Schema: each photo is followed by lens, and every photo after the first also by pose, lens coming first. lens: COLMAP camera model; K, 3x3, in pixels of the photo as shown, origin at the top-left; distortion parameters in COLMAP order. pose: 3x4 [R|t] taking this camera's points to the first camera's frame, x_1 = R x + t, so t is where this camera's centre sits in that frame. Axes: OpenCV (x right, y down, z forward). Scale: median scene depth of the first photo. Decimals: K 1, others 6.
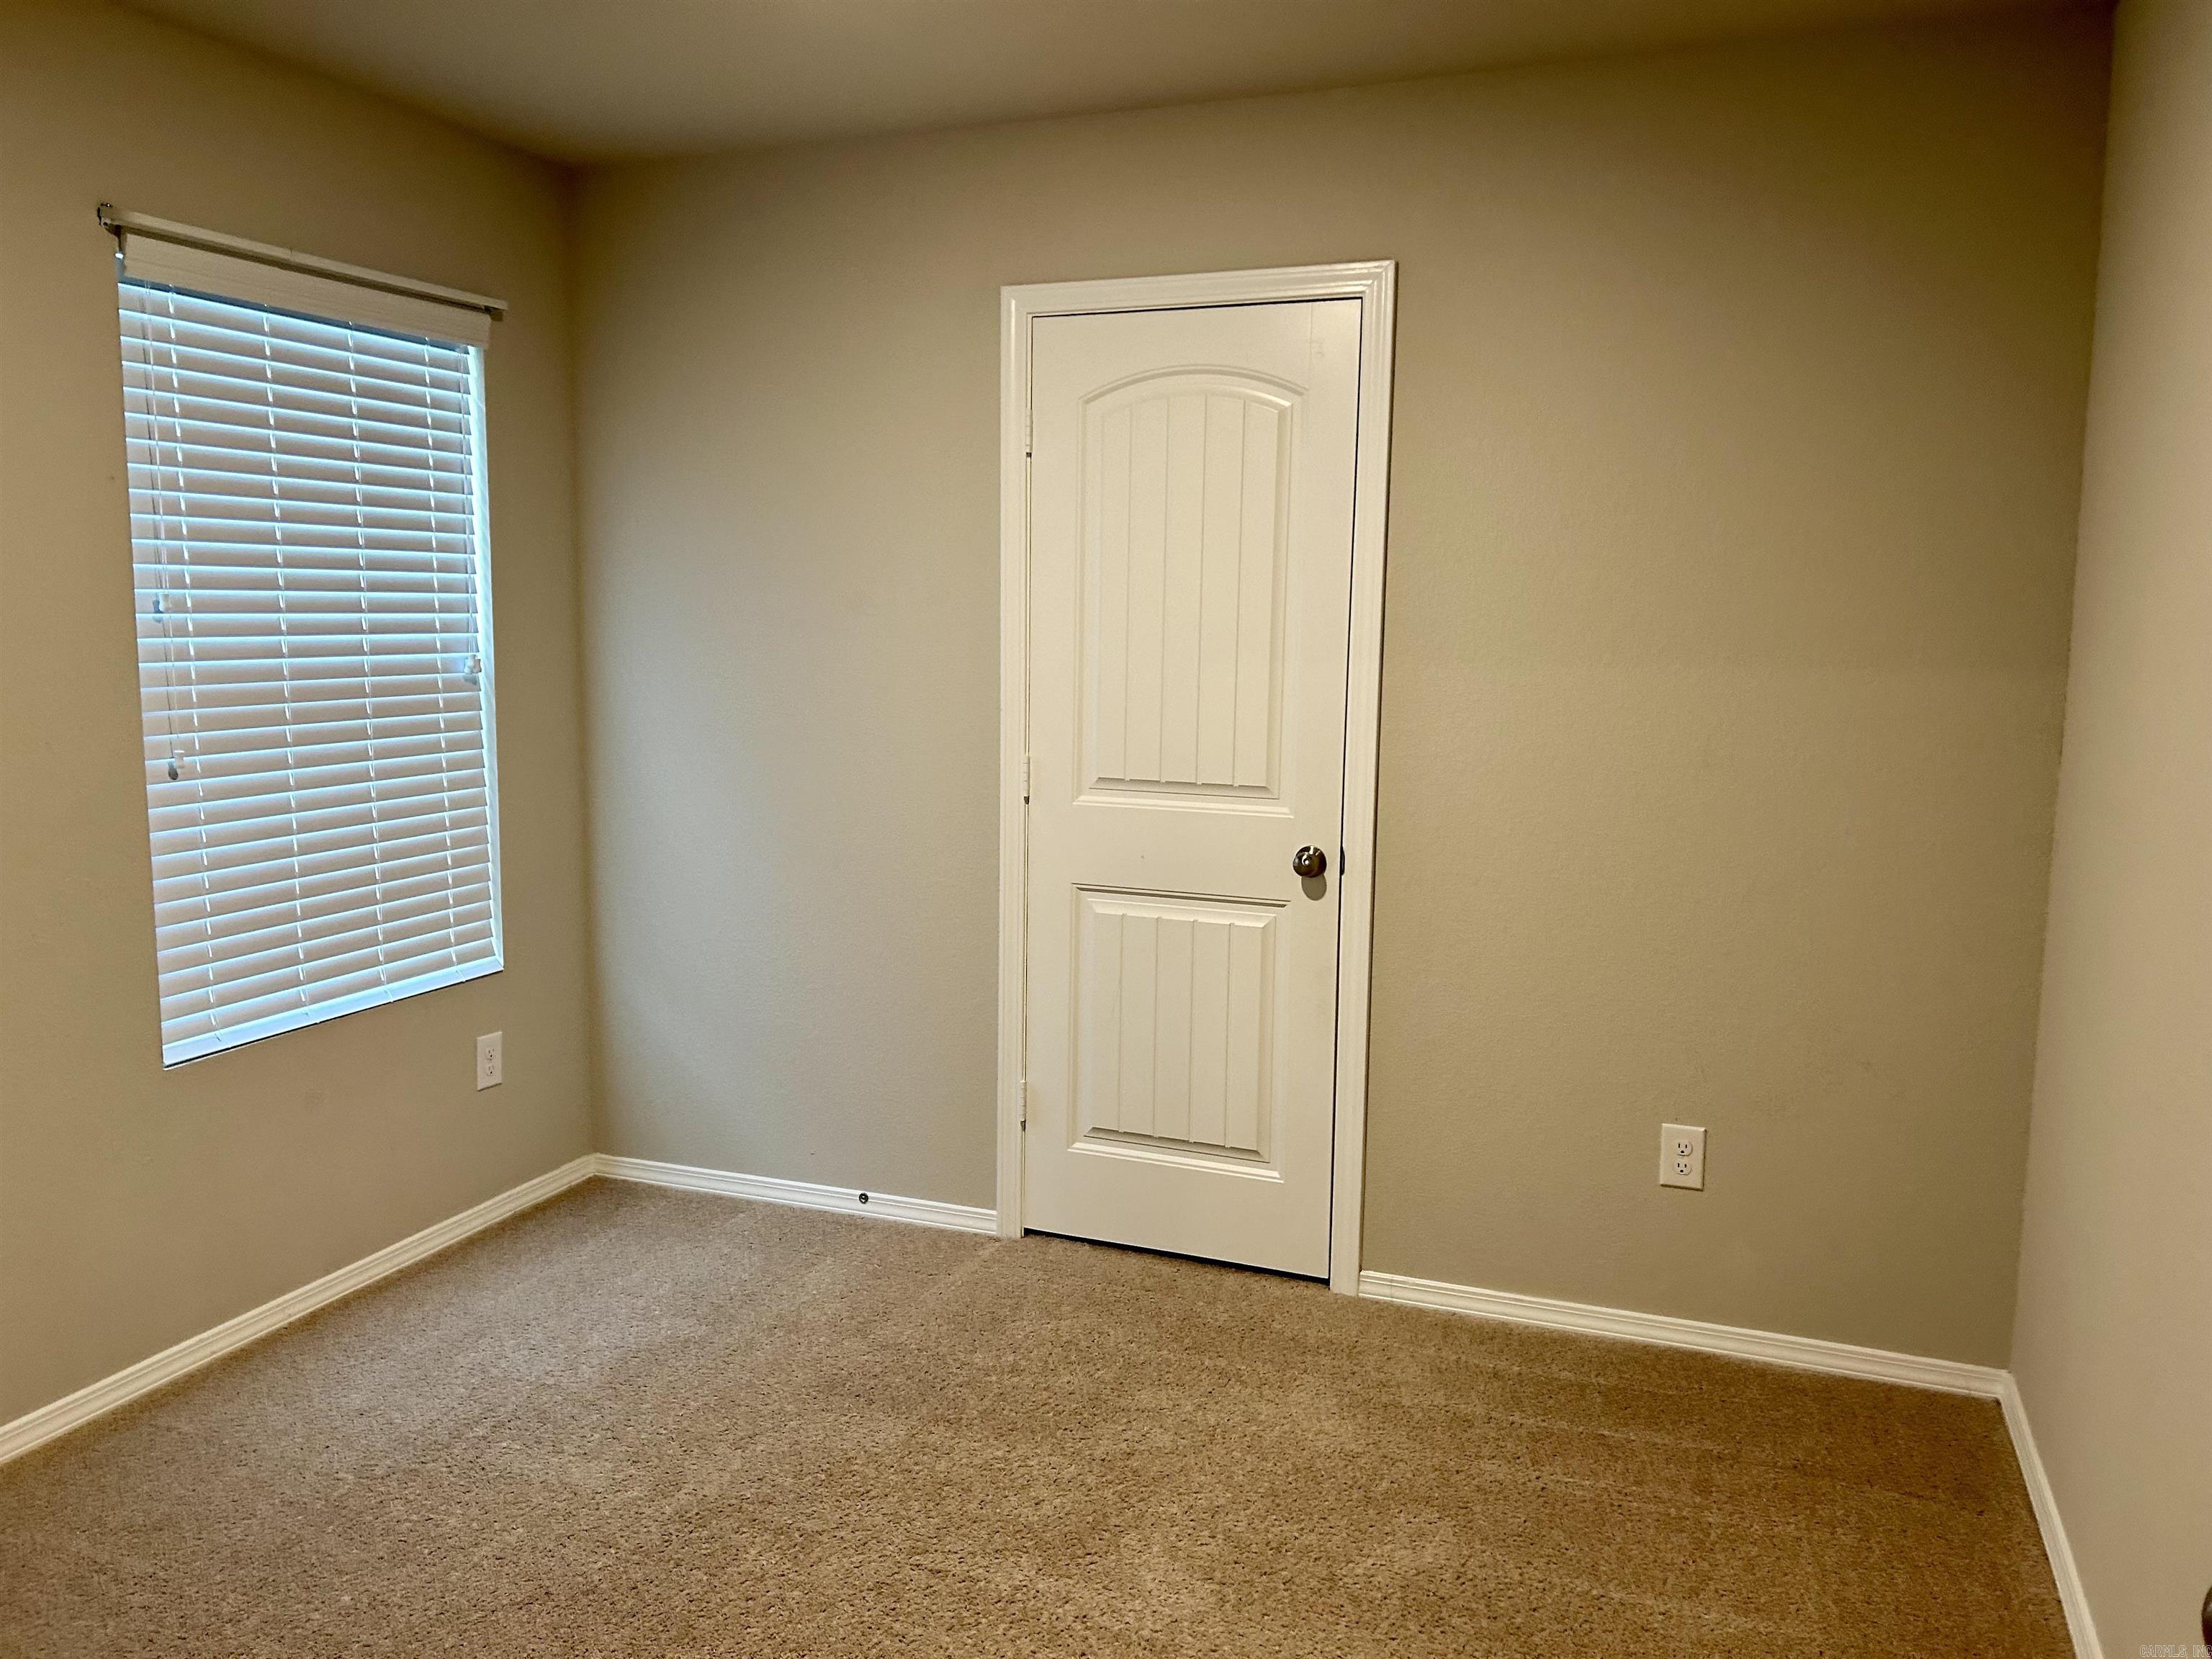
lens RADIAL K [[1672.1, 0, 1099.5], [0, 1672.1, 835.3], [0, 0, 1]] dist [0.115237, -0.131228]
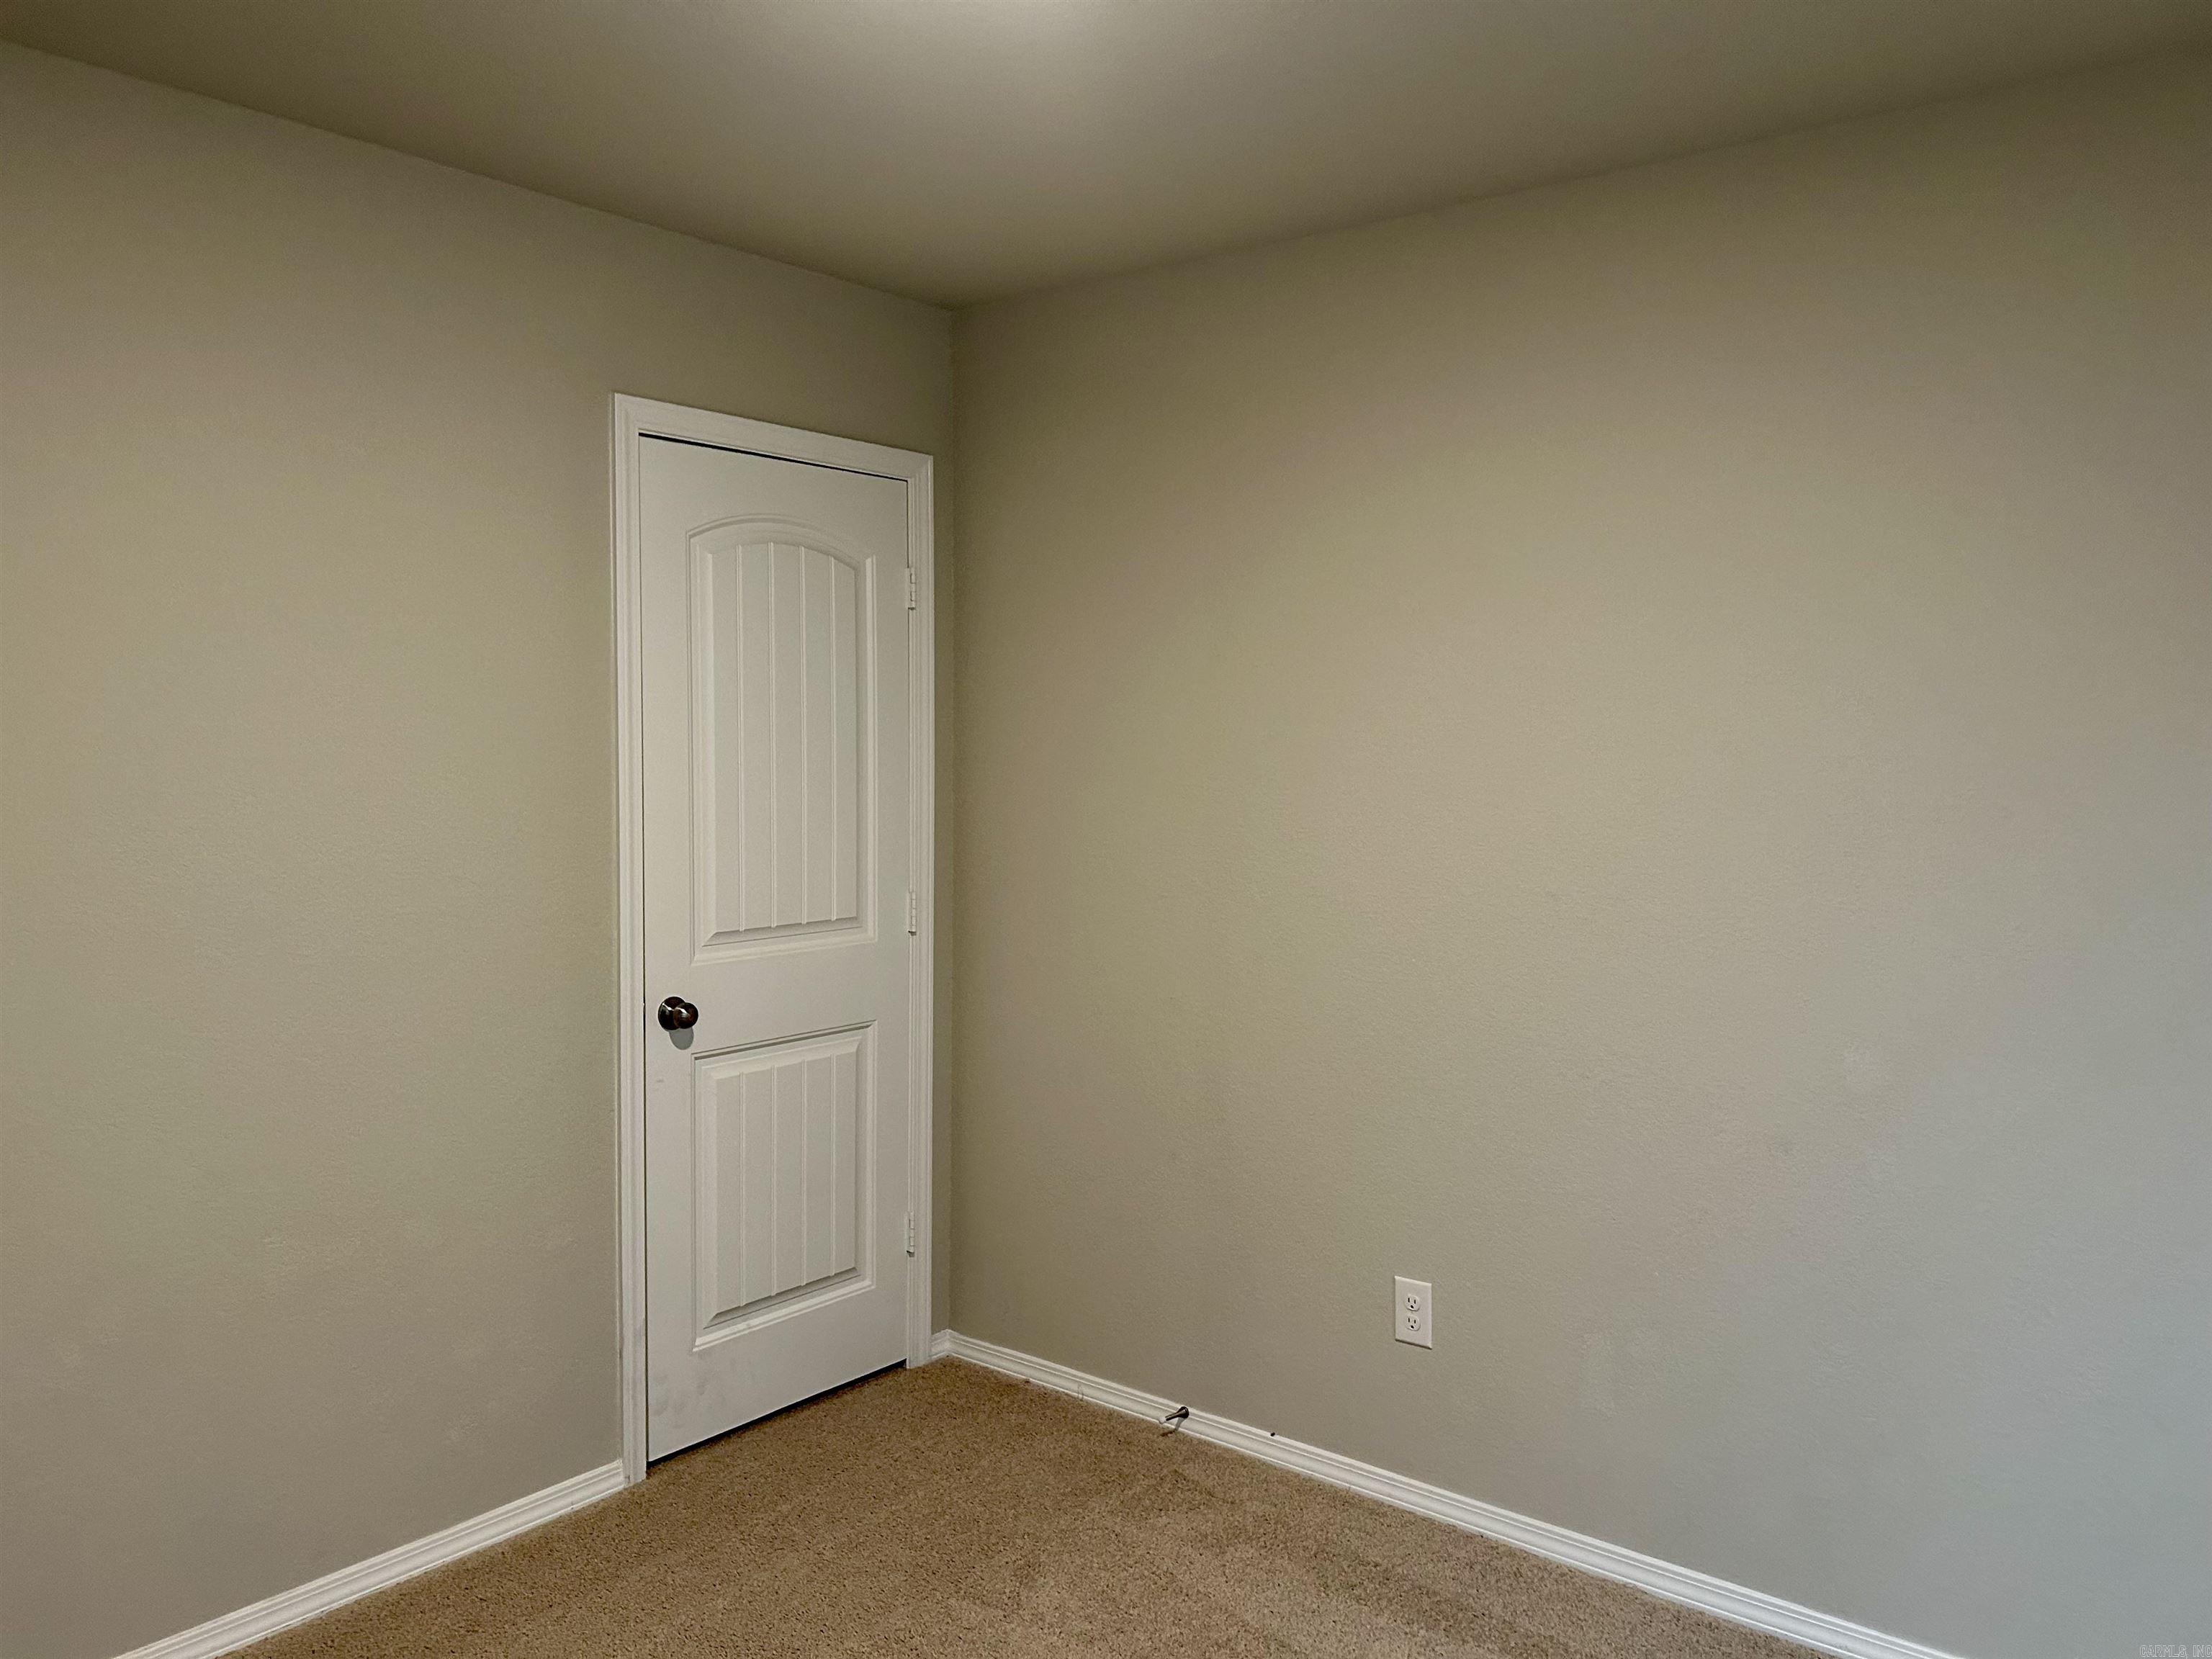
lens RADIAL K [[1672.1, 0, 1099.5], [0, 1672.1, 835.3], [0, 0, 1]] dist [0.115237, -0.131228]
pose [[0.306256, -0.070258, 0.949353, -0.828066], [0.129617, 0.991063, 0.031531, -0.090901], [-0.943084, 0.113396, 0.312626, 0.492209]]
